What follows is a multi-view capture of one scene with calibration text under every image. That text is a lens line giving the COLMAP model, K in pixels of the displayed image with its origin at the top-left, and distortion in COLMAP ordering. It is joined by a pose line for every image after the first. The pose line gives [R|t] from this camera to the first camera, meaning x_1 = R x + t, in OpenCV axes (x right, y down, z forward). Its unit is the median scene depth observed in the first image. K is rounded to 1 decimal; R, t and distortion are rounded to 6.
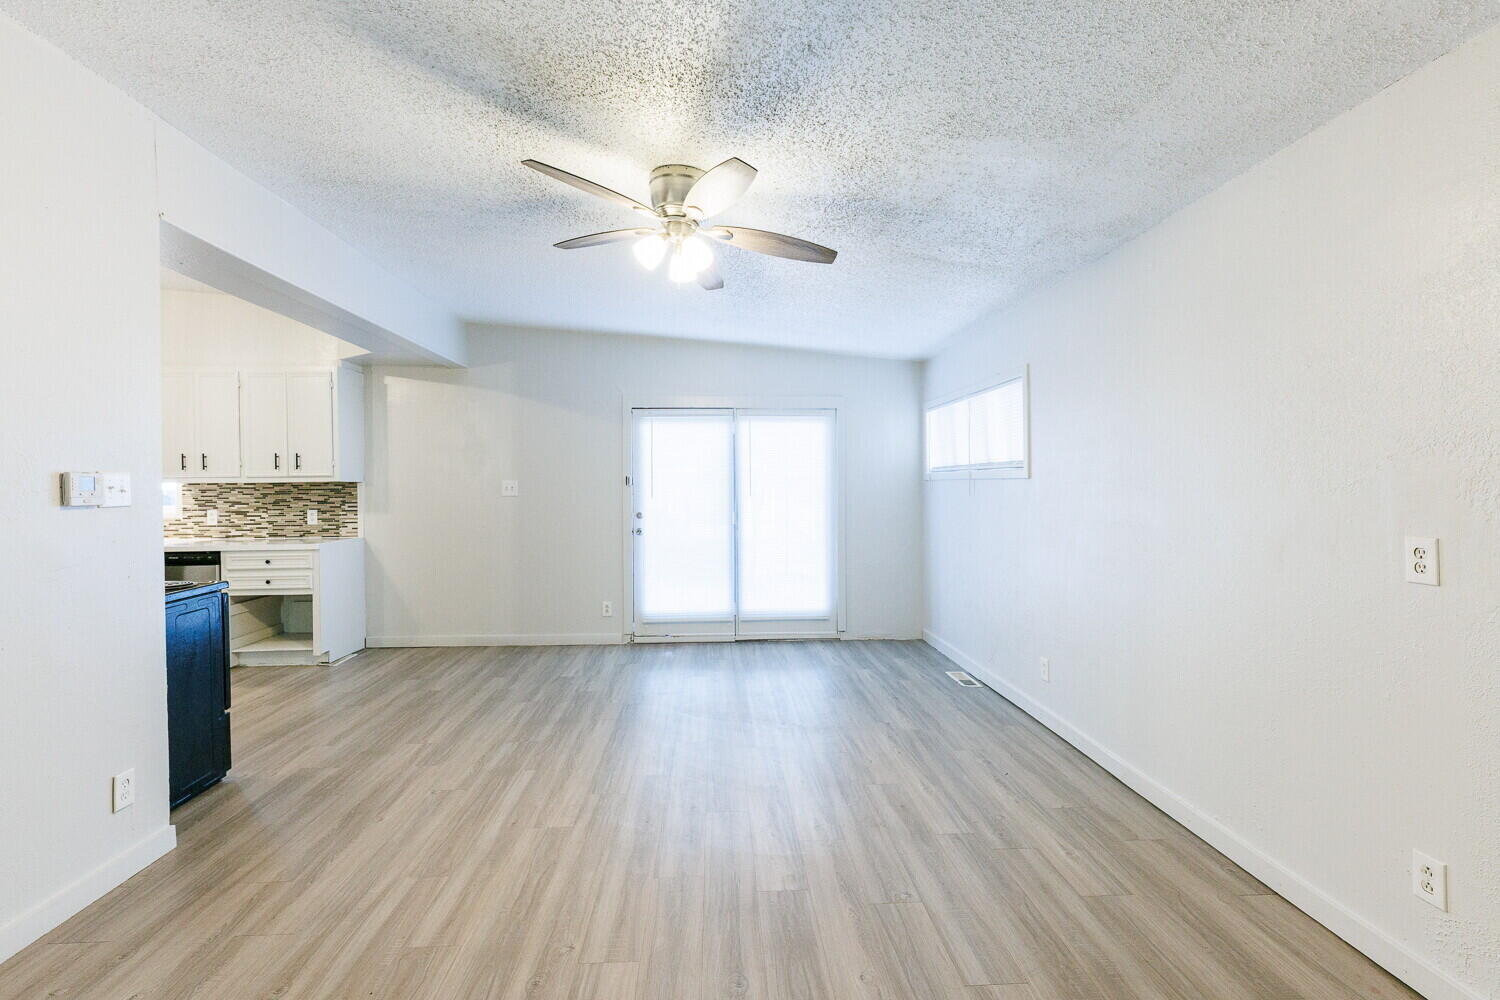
lens RADIAL K [[661.0, 0, 761.7], [0, 661.0, 491.6], [0, 0, 1]] dist [-0.002155, -0.001004]
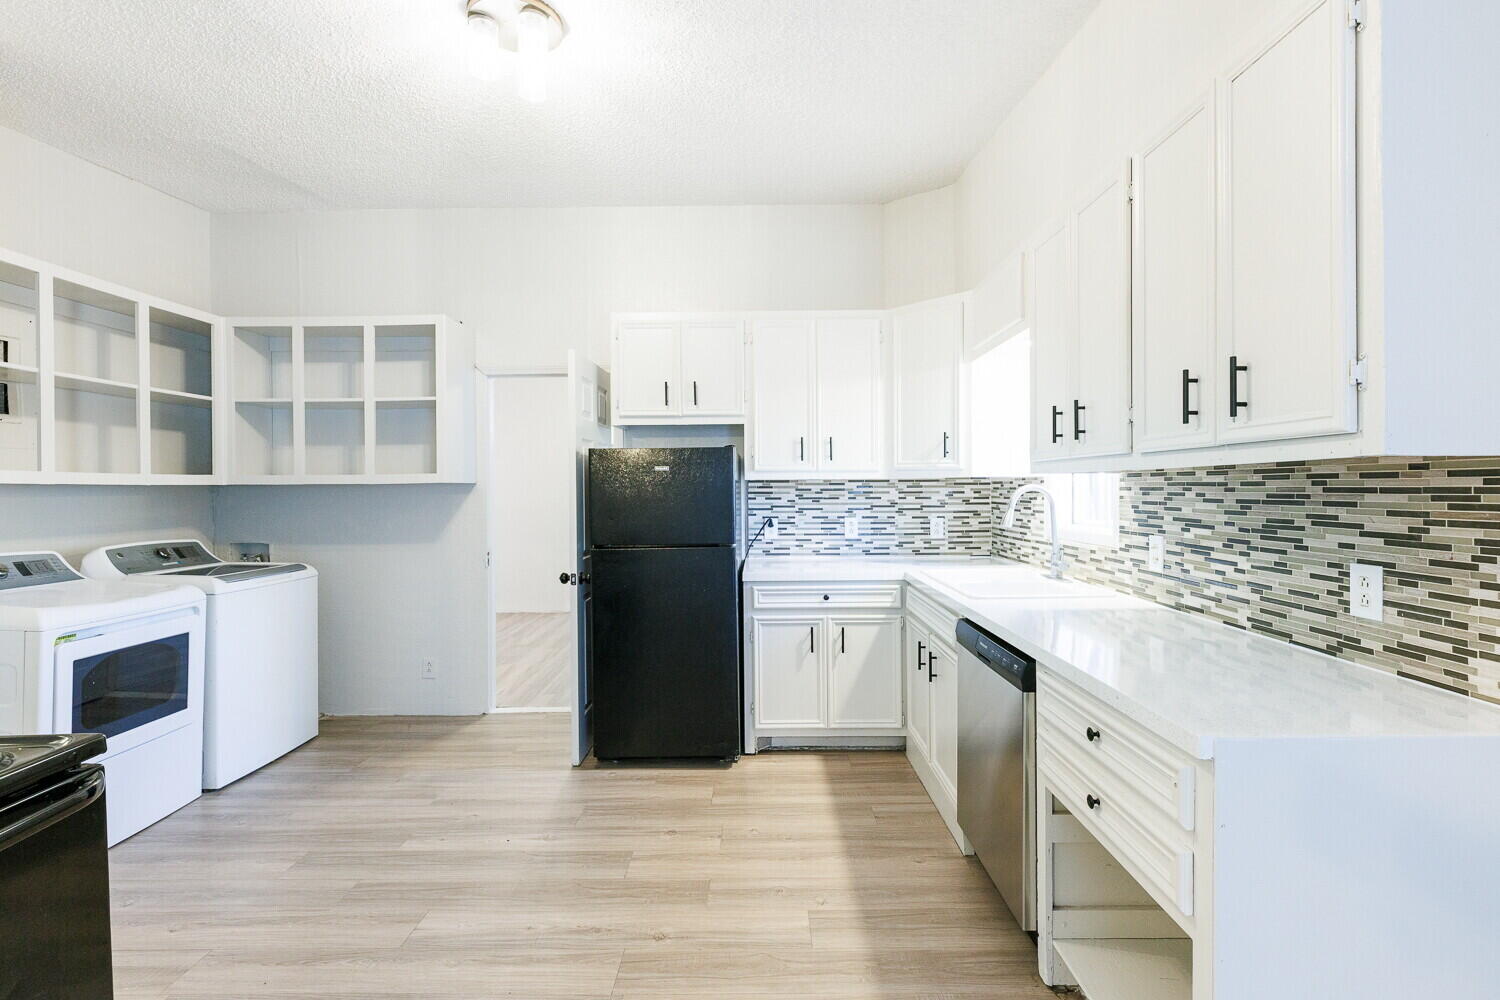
lens RADIAL K [[661.0, 0, 761.7], [0, 661.0, 491.6], [0, 0, 1]] dist [-0.002155, -0.001004]
pose [[-0.068489, 0.015327, -0.997534, -0.396800], [-0.002503, 0.999876, 0.015535, -0.006102], [0.997649, 0.003560, -0.068442, 0.776168]]
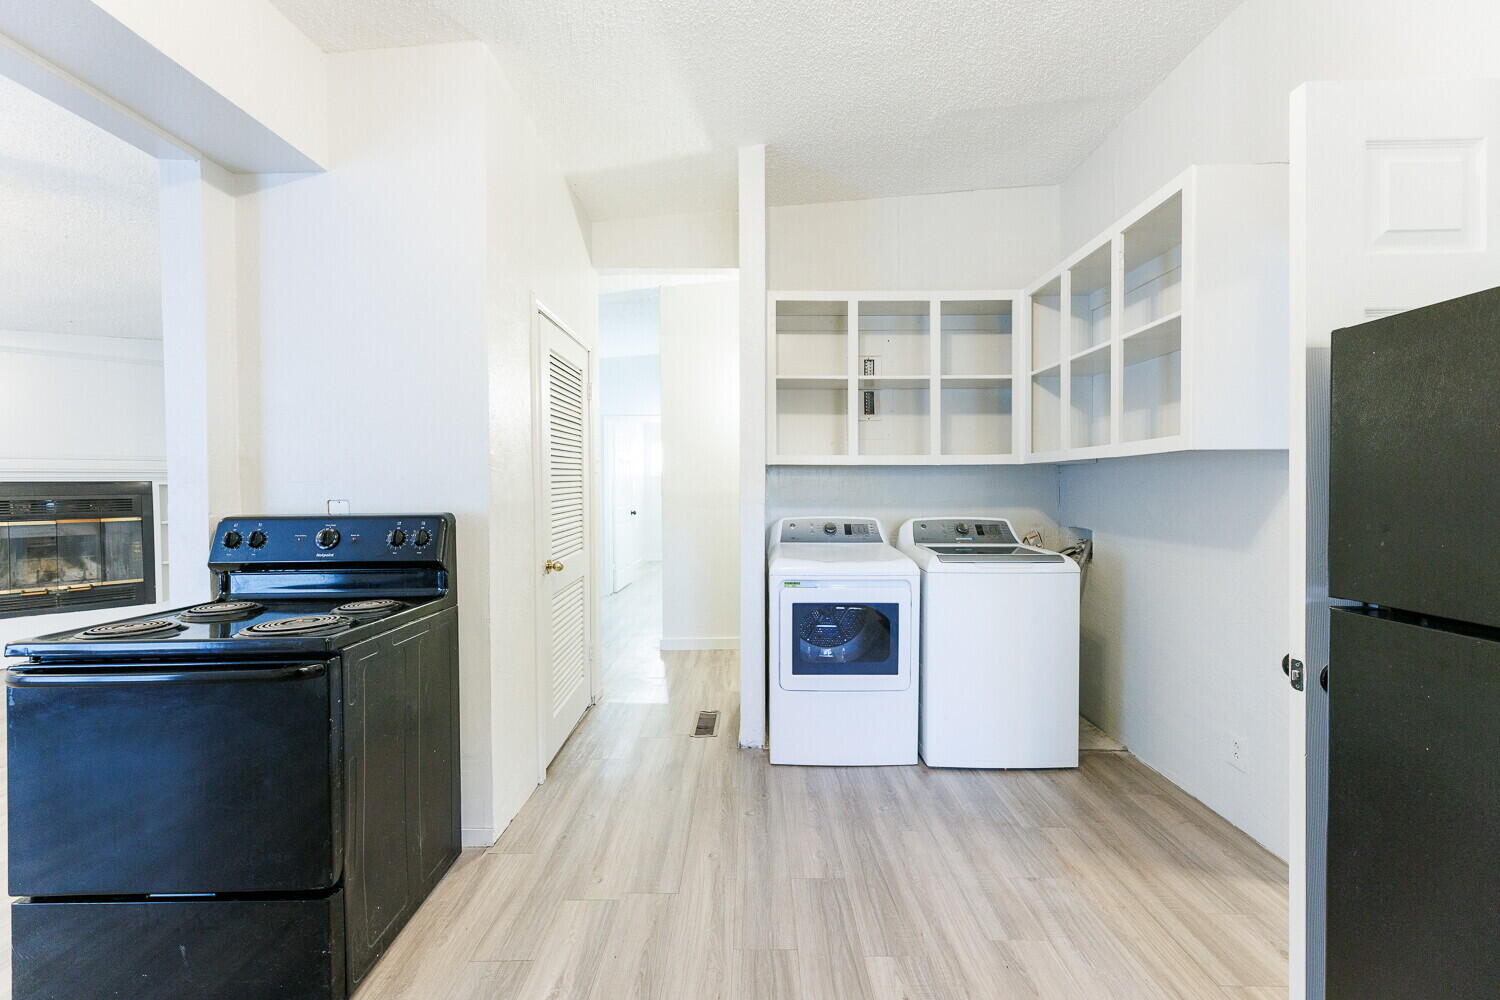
lens RADIAL K [[598.6, 0, 750.0], [0, 598.6, 500.0], [0, 0, 1]] dist [-0.000298, -0.000113]
pose [[-0.996851, 0.011338, 0.078479, -0.804326], [0.013962, 0.999359, 0.032967, 0.010665], [-0.078055, 0.033959, -0.996370, 0.789731]]
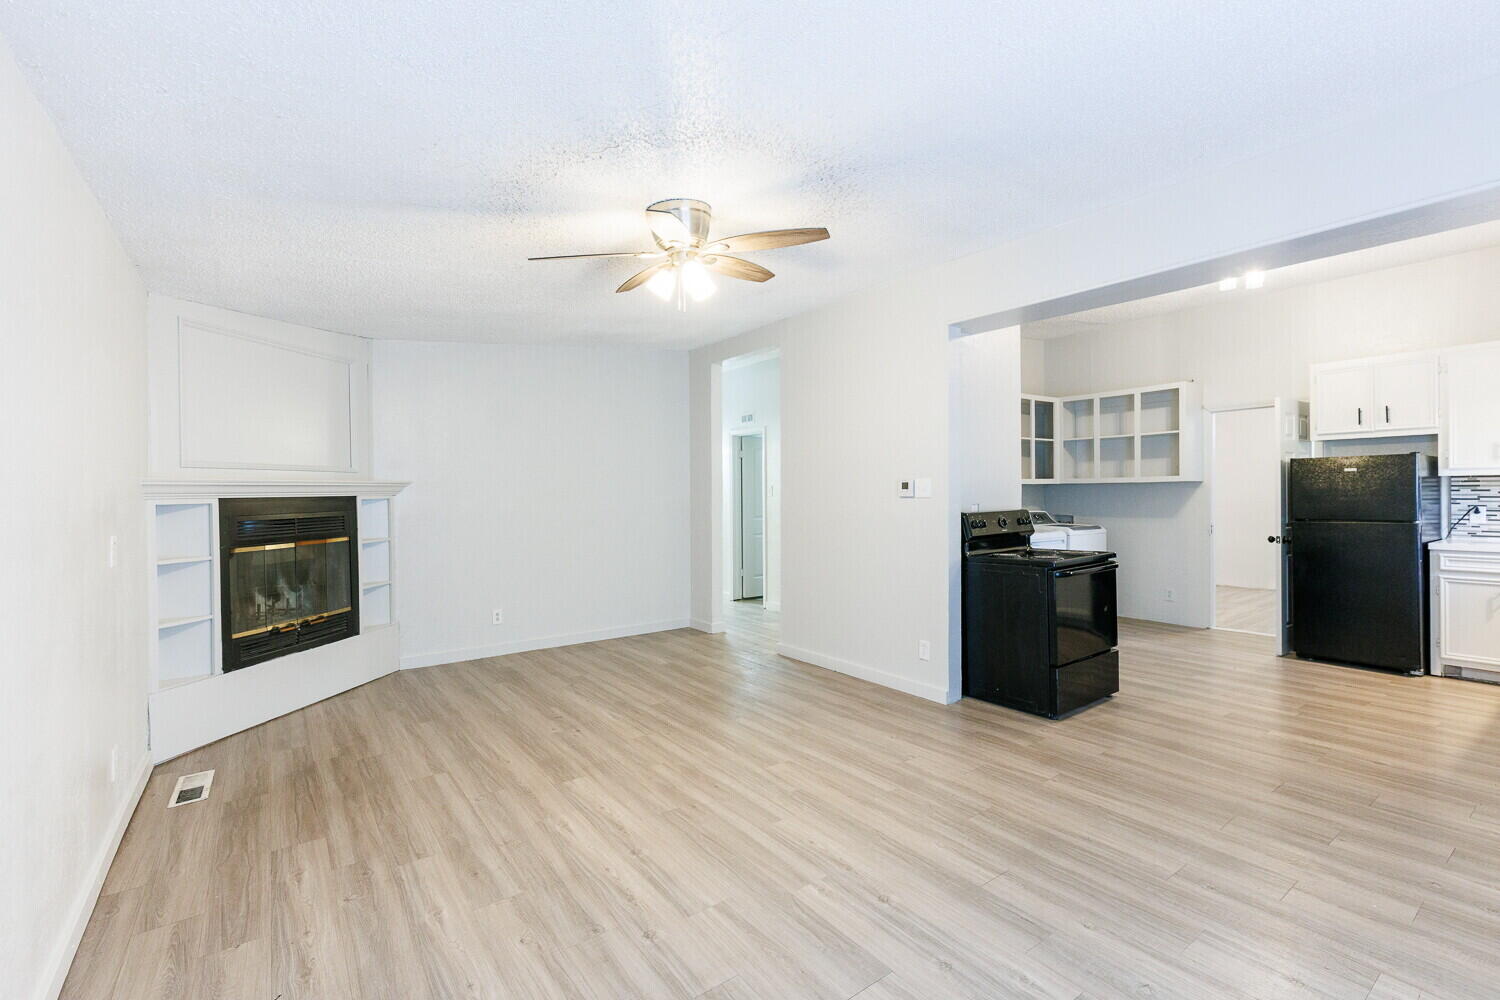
lens RADIAL K [[666.6, 0, 742.8], [0, 666.6, 496.4], [0, 0, 1]] dist [-0.000162, 0.000132]
pose [[-0.855176, 0.021265, -0.517901, 0.182841], [0.013445, 0.999732, 0.018848, -0.009373], [0.518163, 0.009155, -0.855233, 0.989340]]
